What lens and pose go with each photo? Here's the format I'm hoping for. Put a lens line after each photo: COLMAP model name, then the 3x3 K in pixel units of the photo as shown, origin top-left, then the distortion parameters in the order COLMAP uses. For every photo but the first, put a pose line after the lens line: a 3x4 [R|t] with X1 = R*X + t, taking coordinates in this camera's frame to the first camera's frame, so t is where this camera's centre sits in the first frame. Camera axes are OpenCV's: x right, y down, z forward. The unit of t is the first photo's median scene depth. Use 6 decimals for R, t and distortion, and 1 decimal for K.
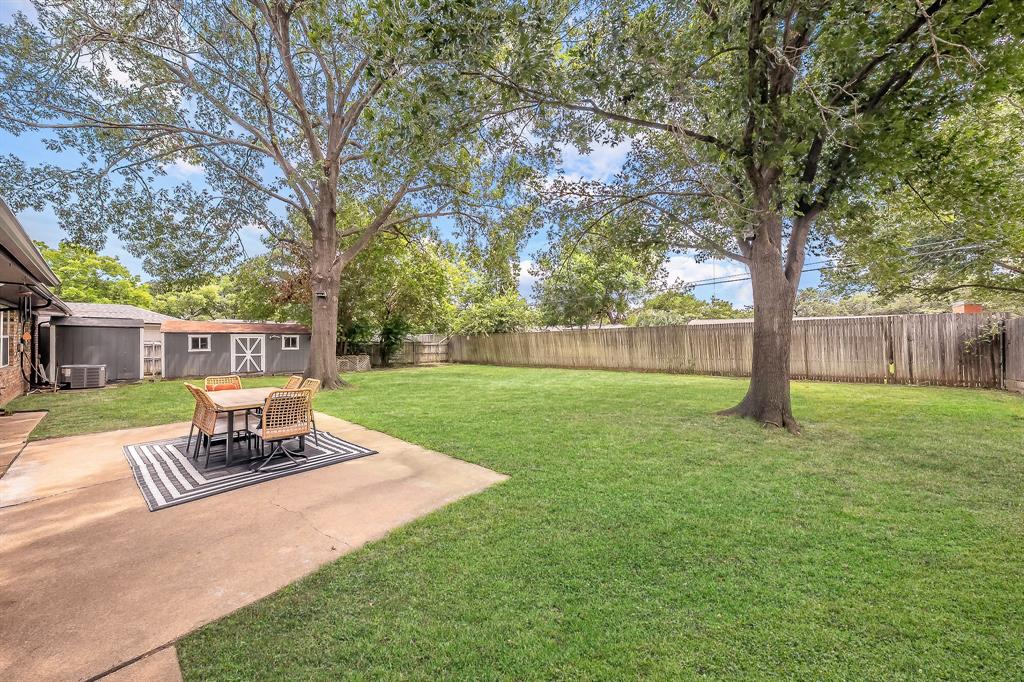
lens RADIAL K [[323.3, 0, 512.0], [0, 323.3, 341.0], [0, 0, 1]] dist [-0.000002, -0.000005]
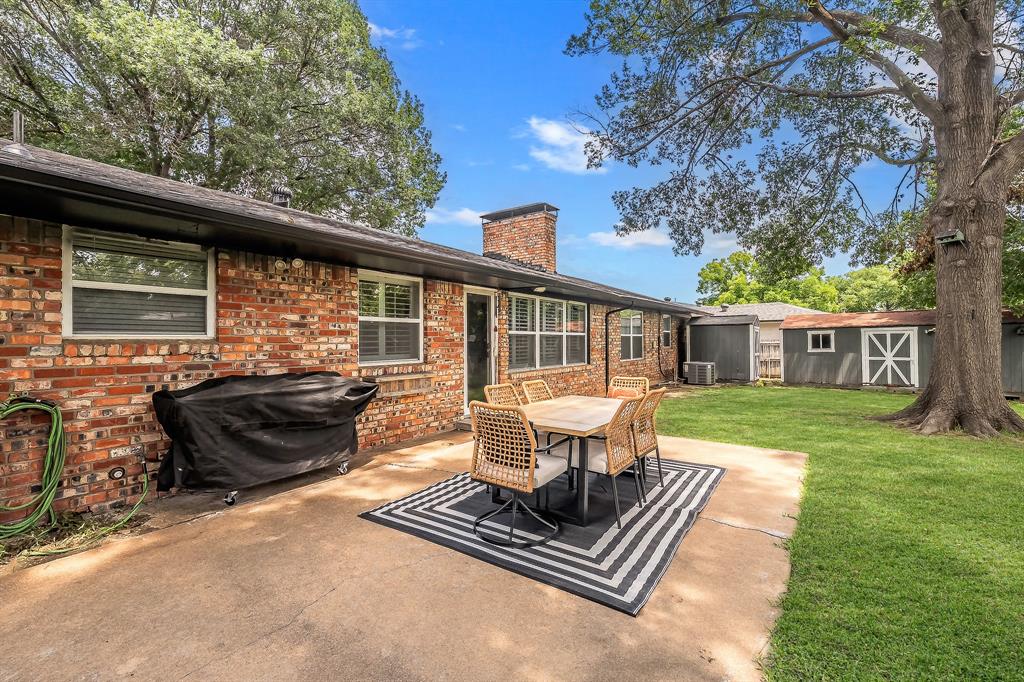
lens RADIAL K [[429.5, 0, 508.8], [0, 429.5, 342.5], [0, 0, 1]] dist [0.003782, 0.000425]
pose [[0.064258, -0.005437, -0.997919, 0.020227], [0.008746, 0.999950, -0.004885, 0.009825], [0.997895, -0.008414, 0.064302, 0.244186]]
